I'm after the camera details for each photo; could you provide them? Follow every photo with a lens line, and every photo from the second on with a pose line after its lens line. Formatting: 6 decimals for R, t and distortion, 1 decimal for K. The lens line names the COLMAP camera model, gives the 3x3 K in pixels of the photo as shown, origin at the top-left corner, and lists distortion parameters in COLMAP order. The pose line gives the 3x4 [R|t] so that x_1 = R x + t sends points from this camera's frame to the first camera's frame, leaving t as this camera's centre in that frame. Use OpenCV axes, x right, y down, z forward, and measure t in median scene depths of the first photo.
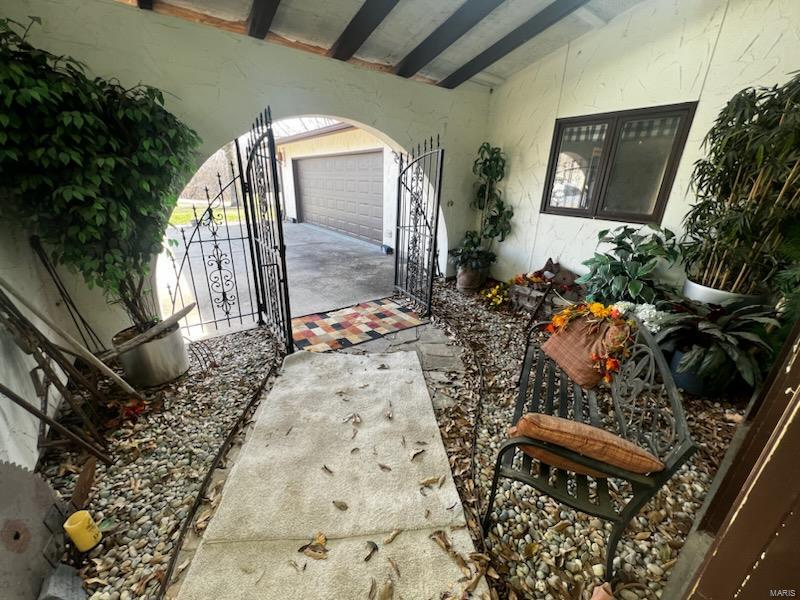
lens RADIAL K [[318.4, 0, 399.1], [0, 318.4, 299.5], [0, 0, 1]] dist [-0.001983, 0.000176]
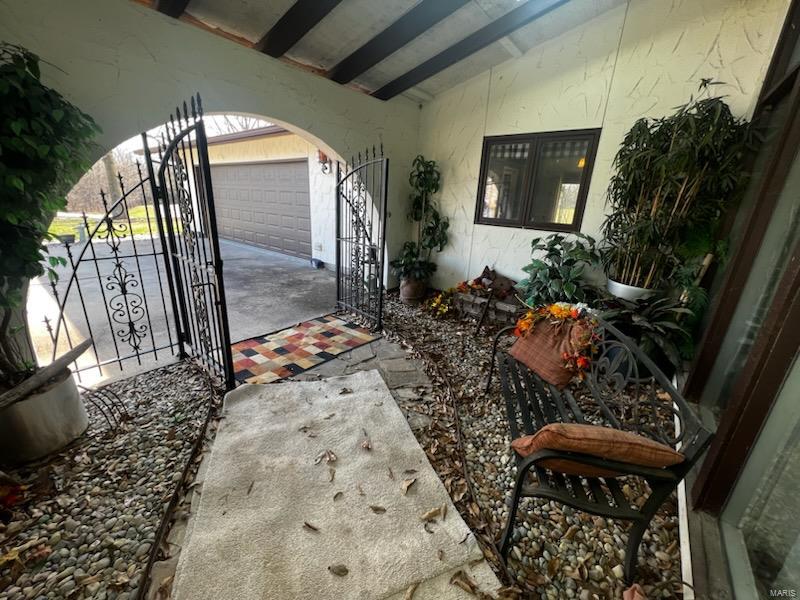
lens RADIAL K [[318.4, 0, 398.8], [0, 318.4, 299.9], [0, 0, 1]] dist [-0.001983, 0.000176]
pose [[0.967501, -0.060888, 0.245427, -0.123279], [0.070649, 0.997014, -0.031158, -0.008354], [-0.242797, 0.047484, 0.968914, 0.085285]]
